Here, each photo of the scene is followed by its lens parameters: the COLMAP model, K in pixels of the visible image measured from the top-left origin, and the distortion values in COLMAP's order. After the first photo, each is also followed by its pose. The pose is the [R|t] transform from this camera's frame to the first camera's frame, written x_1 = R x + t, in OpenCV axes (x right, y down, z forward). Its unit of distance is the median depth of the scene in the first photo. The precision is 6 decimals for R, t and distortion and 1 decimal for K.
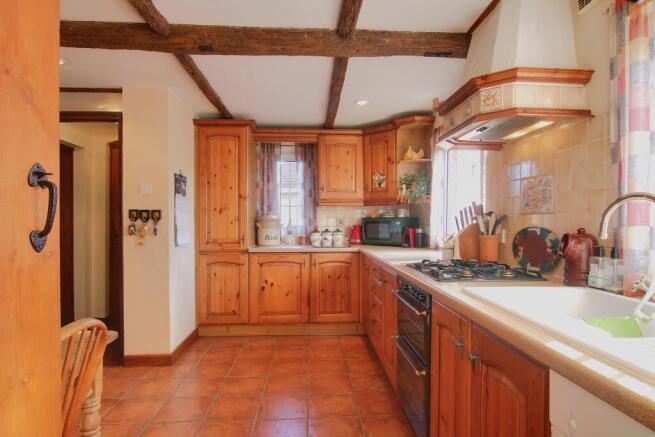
lens RADIAL K [[364.4, 0, 327.4], [0, 364.4, 222.5], [0, 0, 1]] dist [-0.005728, -0.000071]
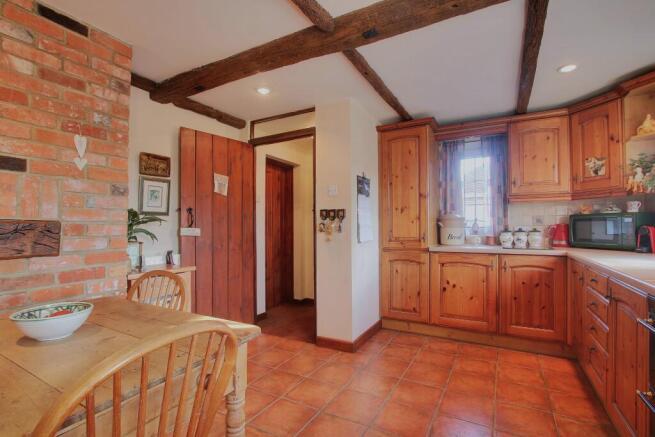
lens RADIAL K [[310.9, 0, 330.8], [0, 310.9, 223.2], [0, 0, 1]] dist [-0.027905, 0.002020]
pose [[0.850798, -0.006679, -0.525450, -0.000516], [0.002829, 0.999963, -0.008131, 0.012561], [0.525485, 0.005431, 0.850785, 0.150931]]
